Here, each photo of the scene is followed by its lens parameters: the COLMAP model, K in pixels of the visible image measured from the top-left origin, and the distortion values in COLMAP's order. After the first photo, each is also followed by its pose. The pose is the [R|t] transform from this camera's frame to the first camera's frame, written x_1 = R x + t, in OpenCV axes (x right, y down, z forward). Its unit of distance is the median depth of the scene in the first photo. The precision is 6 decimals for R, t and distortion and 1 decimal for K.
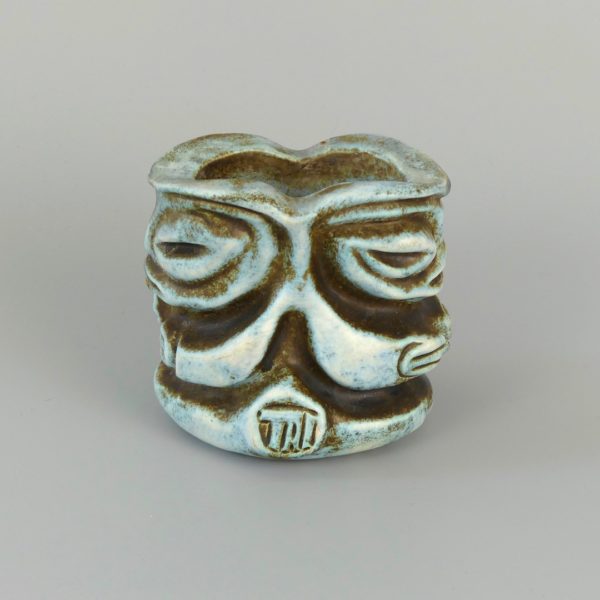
lens RADIAL K [[3320.1, 0, 300.0], [0, 3320.1, 300.0], [0, 0, 1]] dist [-0.027216, 0.176309]
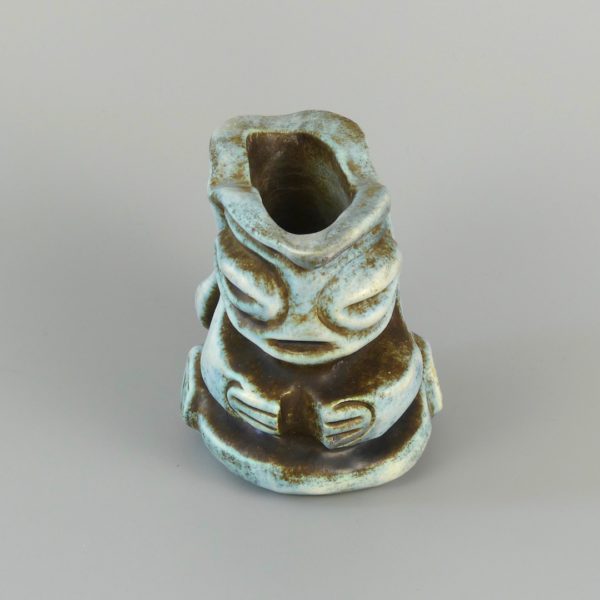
lens RADIAL K [[3320.1, 0, 300.0], [0, 3320.1, 300.0], [0, 0, 1]] dist [-0.027216, 0.176309]
pose [[0.089268, 0.460035, -0.883402, 0.857670], [-0.447276, 0.810997, 0.377133, -0.369291], [0.889930, 0.361458, 0.278159, 0.748923]]
